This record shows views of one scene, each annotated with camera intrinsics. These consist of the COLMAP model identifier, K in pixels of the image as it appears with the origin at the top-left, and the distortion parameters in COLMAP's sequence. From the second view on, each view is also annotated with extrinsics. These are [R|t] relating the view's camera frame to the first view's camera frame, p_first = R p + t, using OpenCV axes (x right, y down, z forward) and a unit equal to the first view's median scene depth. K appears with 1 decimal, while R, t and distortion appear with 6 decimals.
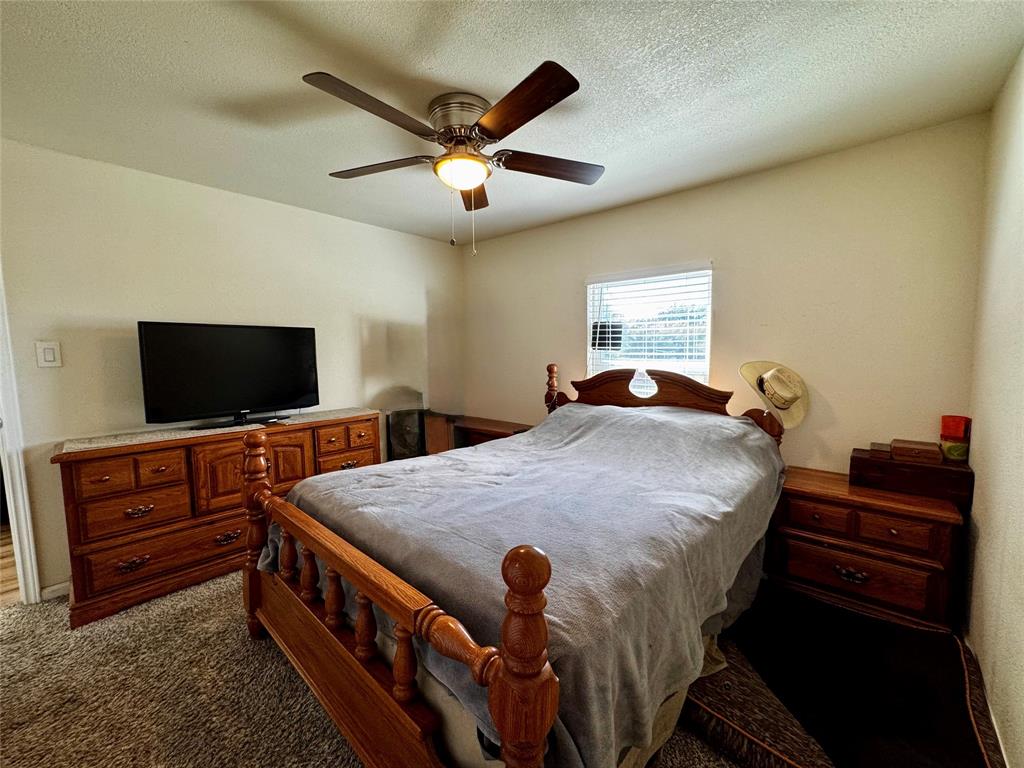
lens RADIAL K [[411.2, 0, 511.4], [0, 411.2, 386.5], [0, 0, 1]] dist [-0.003105, -0.000628]
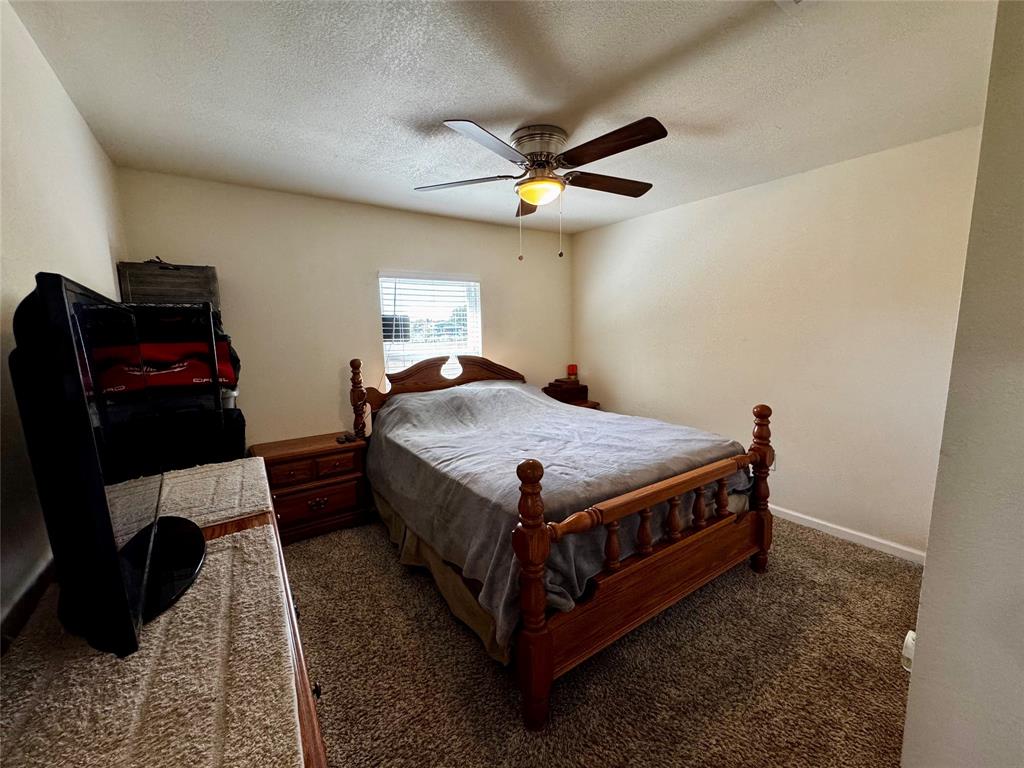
lens RADIAL K [[411.2, 0, 511.3], [0, 411.2, 386.5], [0, 0, 1]] dist [-0.003105, -0.000628]
pose [[0.255945, -0.134320, 0.957314, -0.737136], [0.115941, 0.987417, 0.107546, -0.055984], [-0.959713, 0.083466, 0.268297, 0.451332]]
